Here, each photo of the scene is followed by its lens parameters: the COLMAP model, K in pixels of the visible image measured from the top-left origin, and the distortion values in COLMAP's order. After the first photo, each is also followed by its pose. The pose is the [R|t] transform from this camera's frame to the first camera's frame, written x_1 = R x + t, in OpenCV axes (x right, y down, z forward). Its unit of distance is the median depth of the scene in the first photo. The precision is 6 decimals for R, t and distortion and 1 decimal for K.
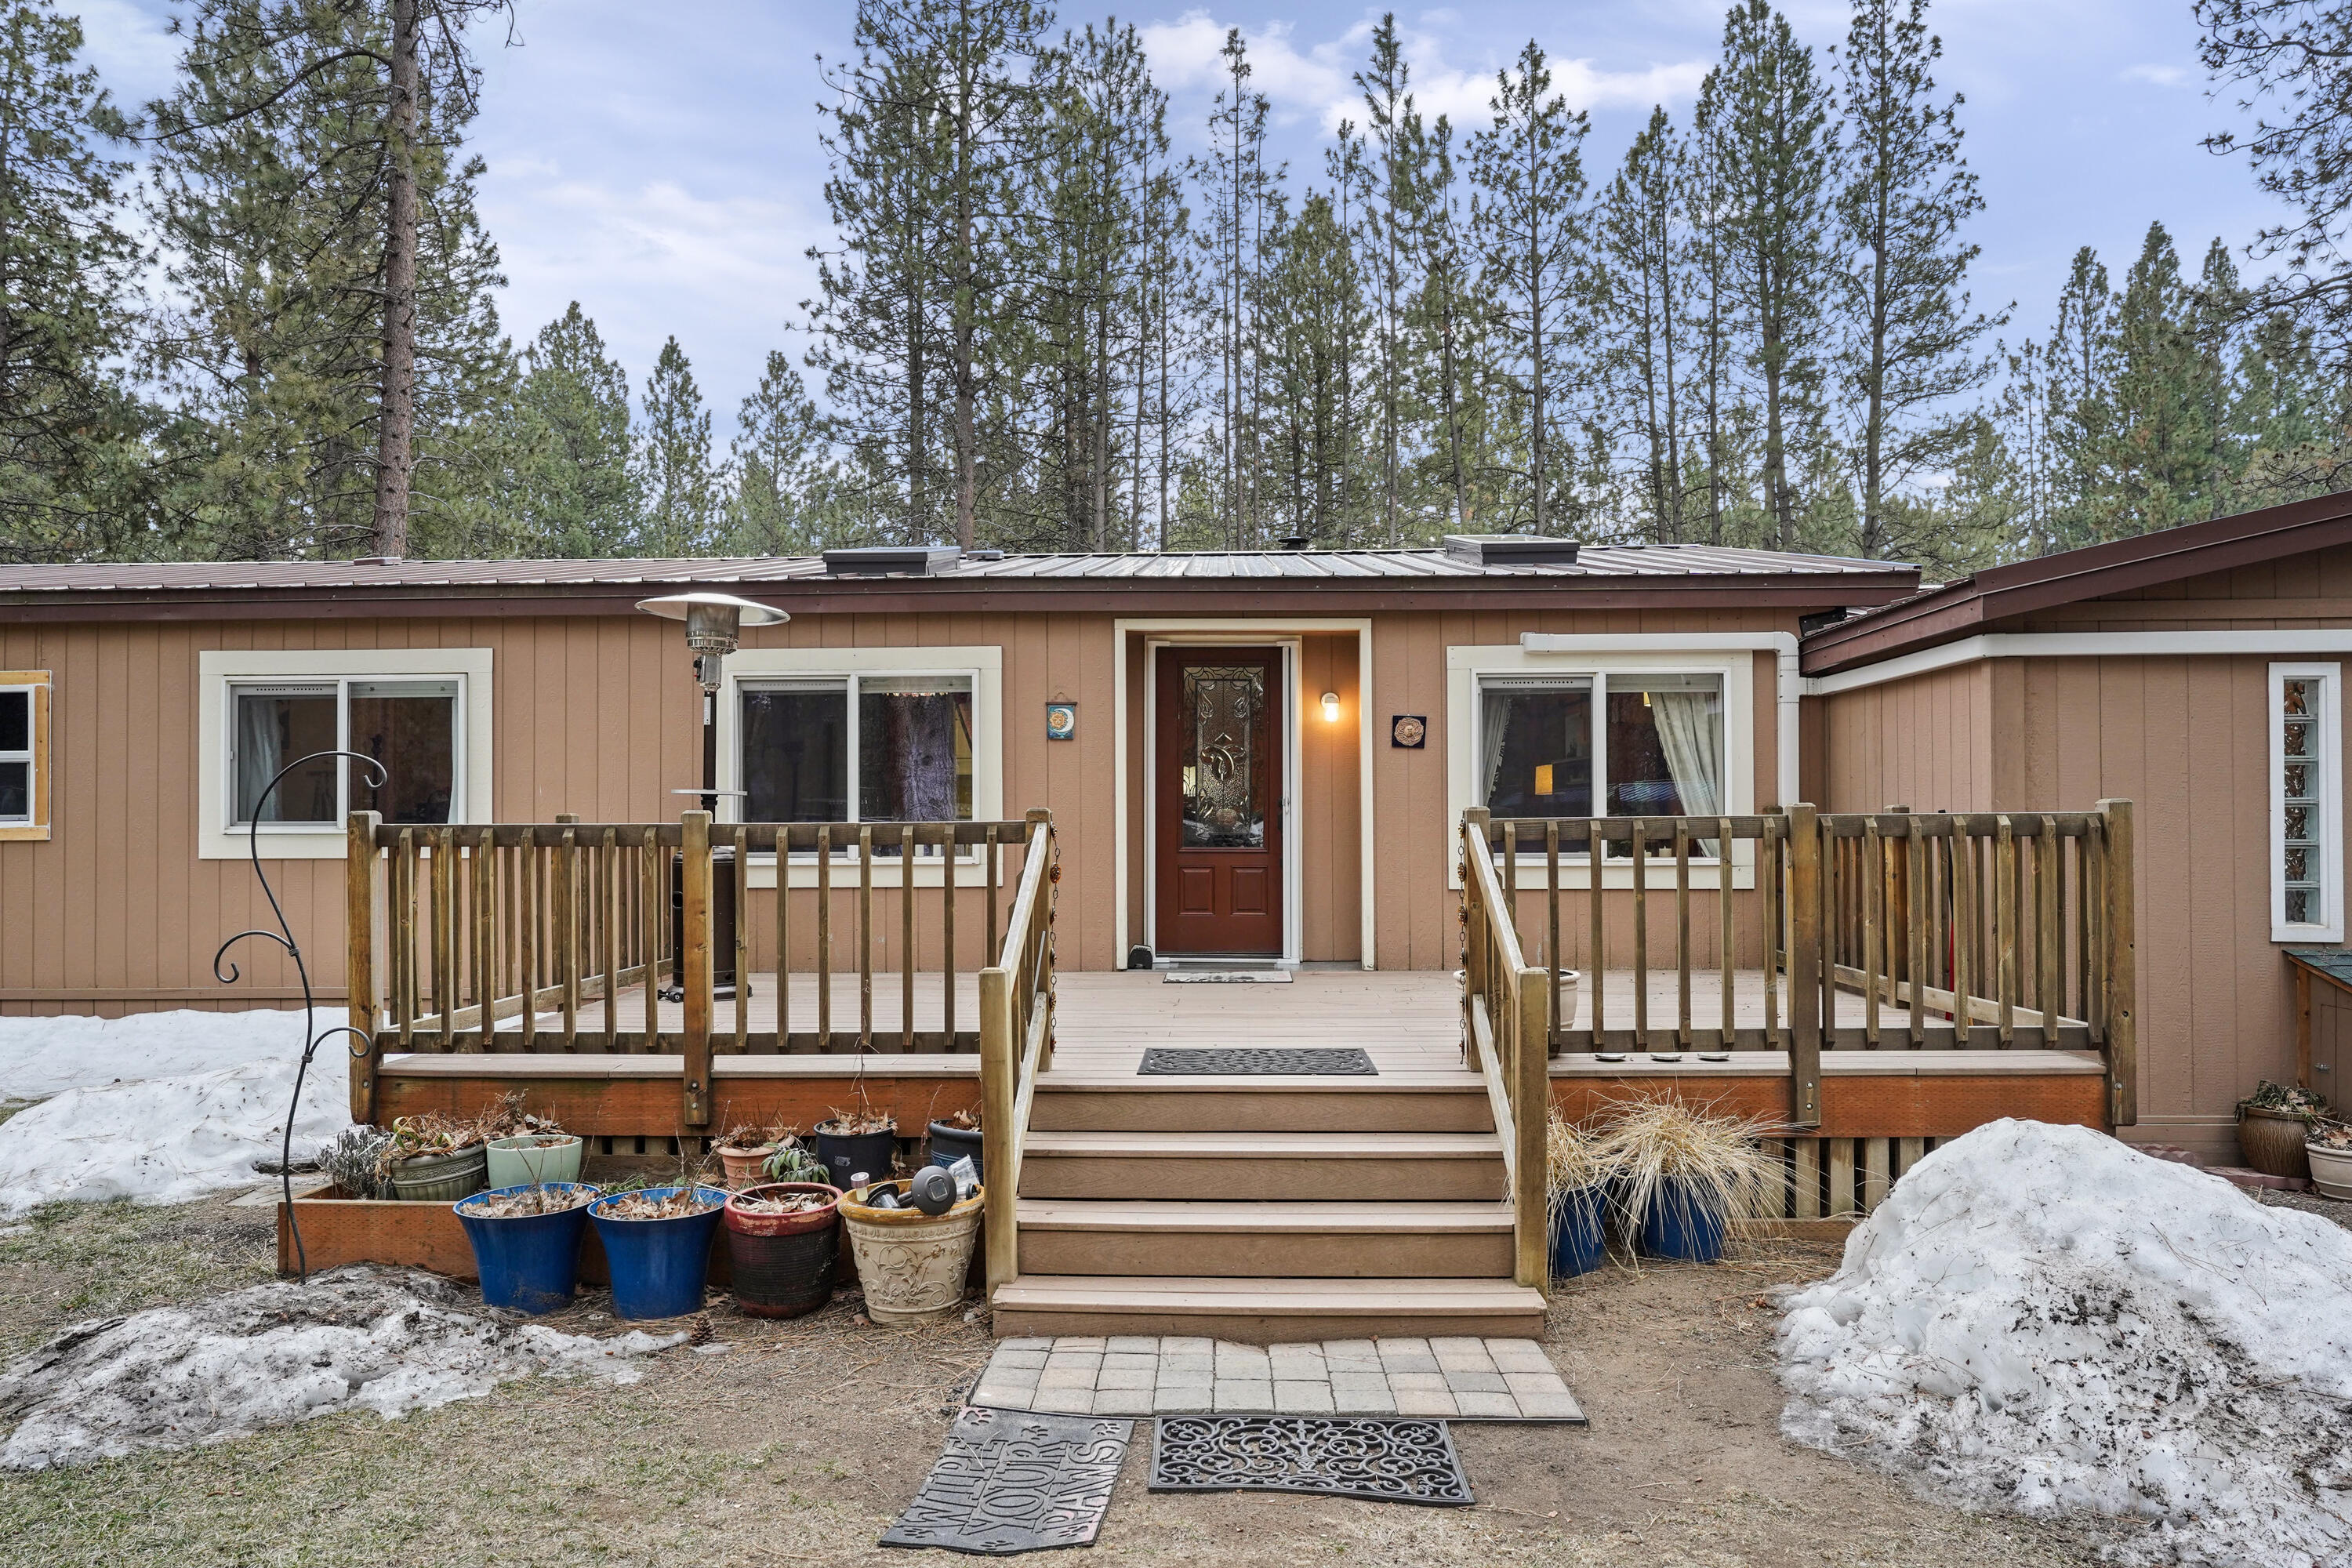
lens RADIAL K [[1471.3, 0, 1160.9], [0, 1471.3, 784.5], [0, 0, 1]] dist [0.000002, -0.000158]
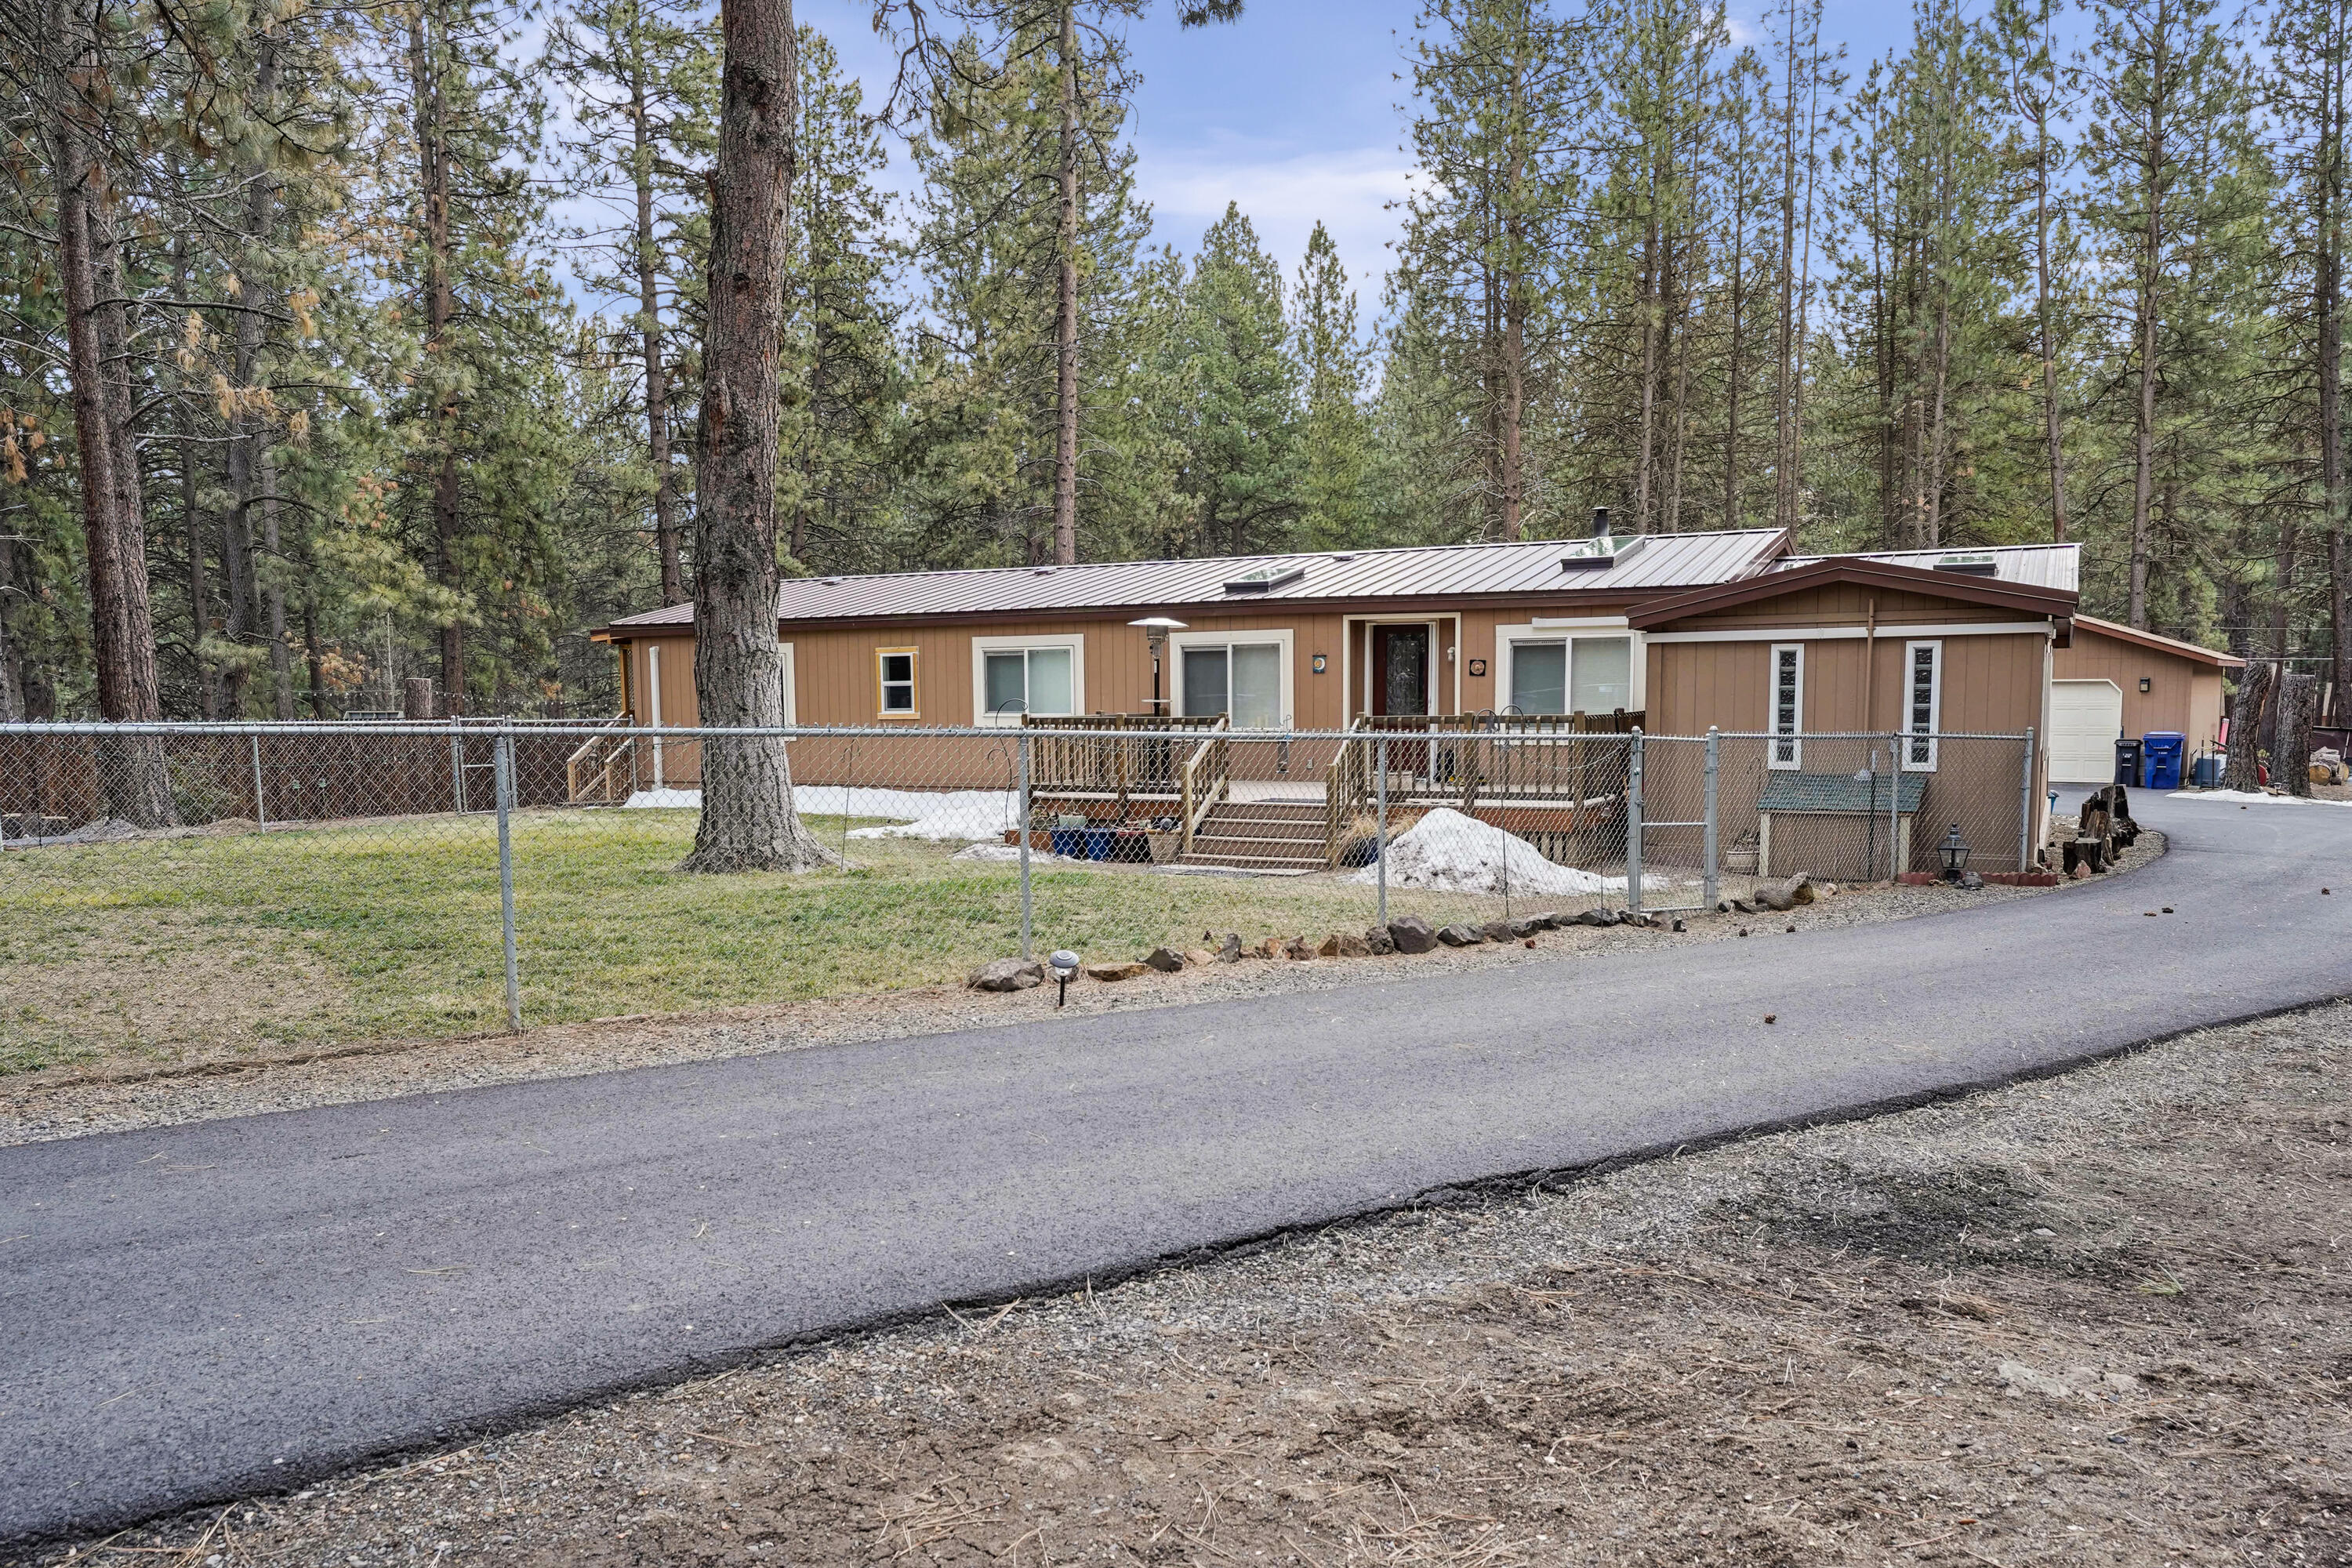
lens RADIAL K [[1651.9, 0, 1117.3], [0, 1651.9, 865.7], [0, 0, 1]] dist [-0.008162, -0.001210]
pose [[0.889436, 0.043258, -0.455008, 0.169648], [0.018773, 0.991213, 0.130934, -0.015897], [0.456674, -0.124999, 0.880809, -0.279127]]
